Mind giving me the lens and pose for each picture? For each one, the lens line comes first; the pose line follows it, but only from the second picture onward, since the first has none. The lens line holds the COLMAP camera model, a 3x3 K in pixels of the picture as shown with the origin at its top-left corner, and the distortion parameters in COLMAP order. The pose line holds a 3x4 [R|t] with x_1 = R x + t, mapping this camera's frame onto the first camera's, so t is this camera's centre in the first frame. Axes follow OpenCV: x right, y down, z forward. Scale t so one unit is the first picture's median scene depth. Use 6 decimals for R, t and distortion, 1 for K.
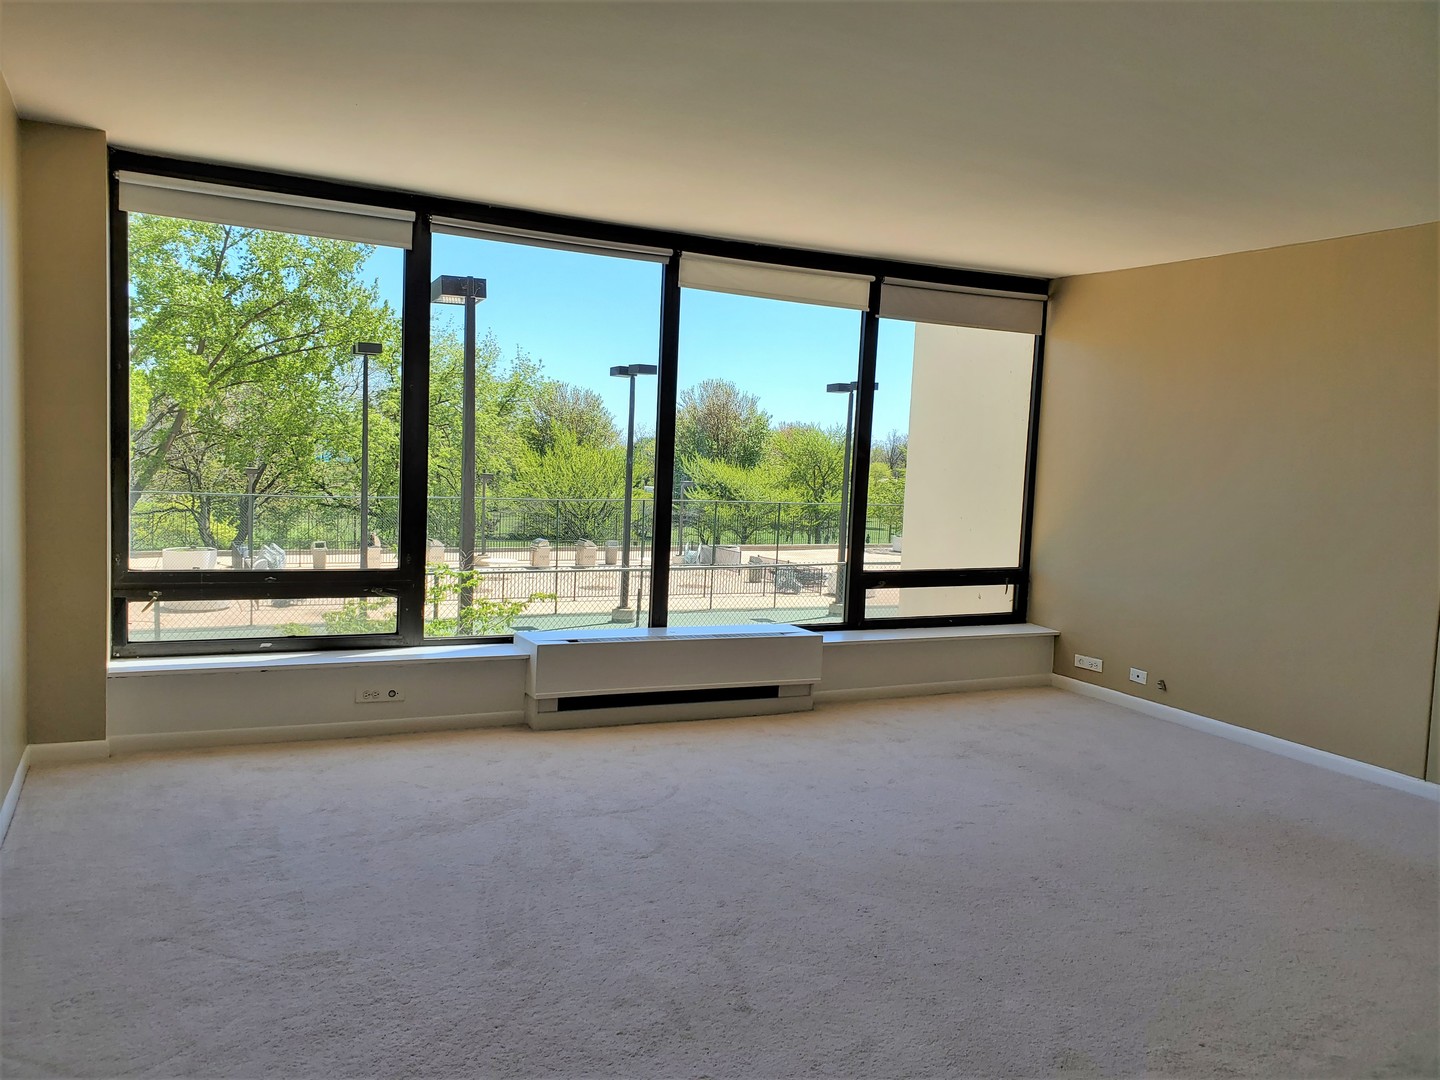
lens RADIAL K [[1148.8, 0, 720.5], [0, 1148.8, 547.5], [0, 0, 1]] dist [0.047261, 0.010490]
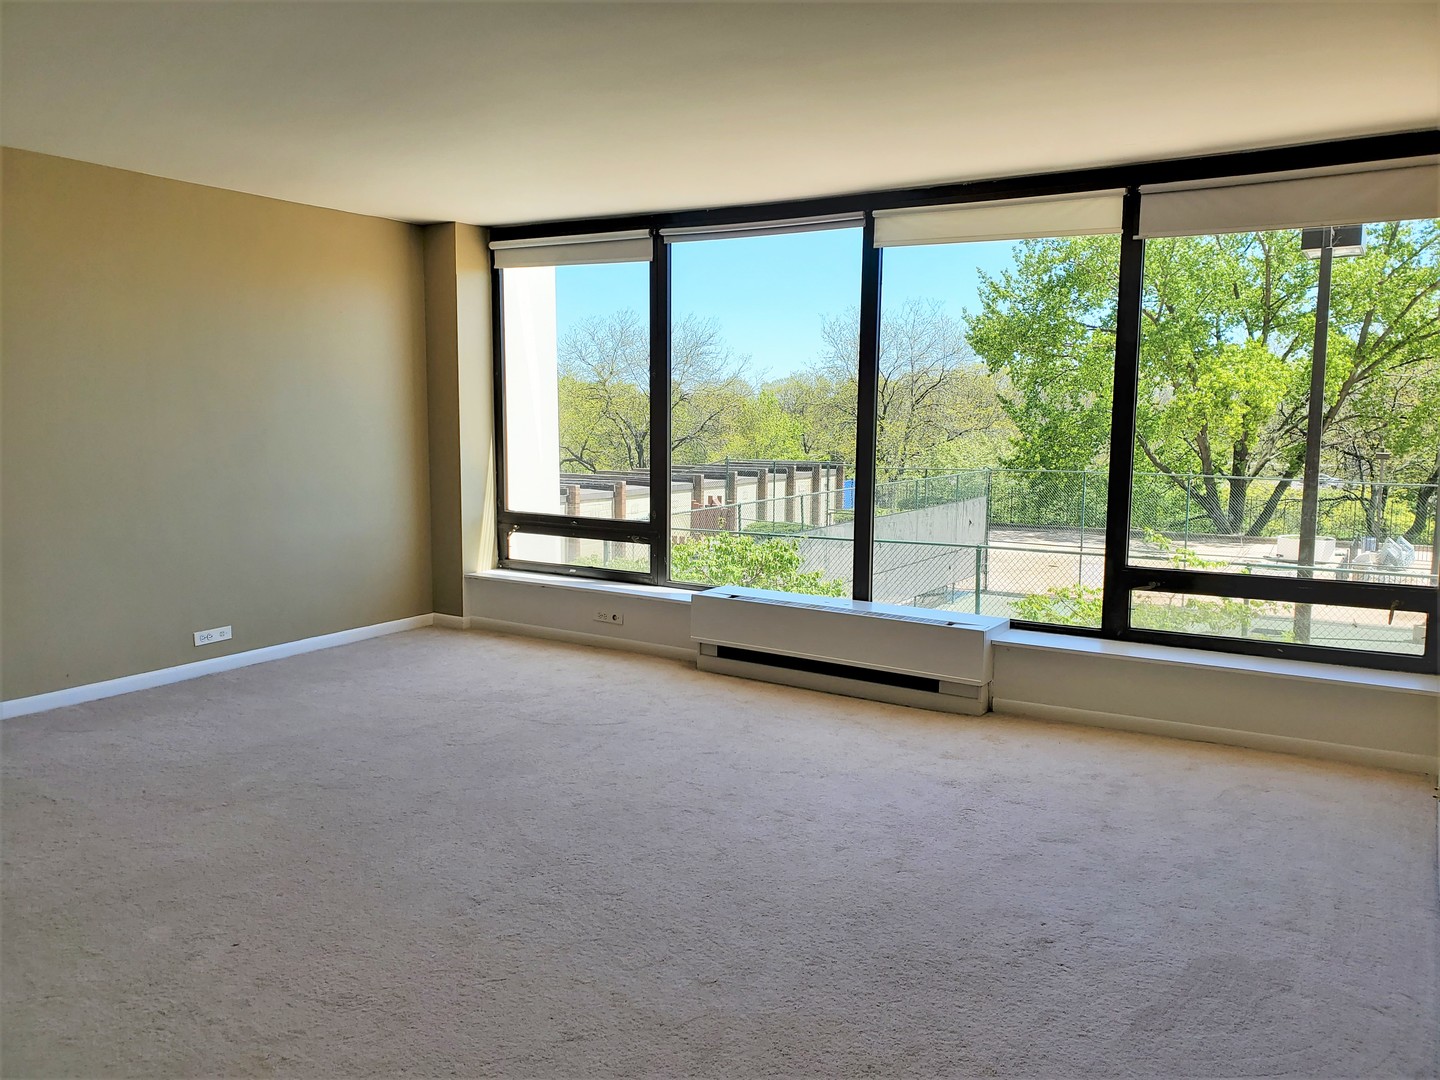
lens RADIAL K [[1193.9, 0, 720.0], [0, 1193.9, 540.0], [0, 0, 1]] dist [0.128116, -0.299727]
pose [[0.492113, 0.060465, -0.868429, 0.828630], [-0.060560, 0.997546, 0.035137, -0.010787], [0.868422, 0.035301, 0.494567, 0.416160]]
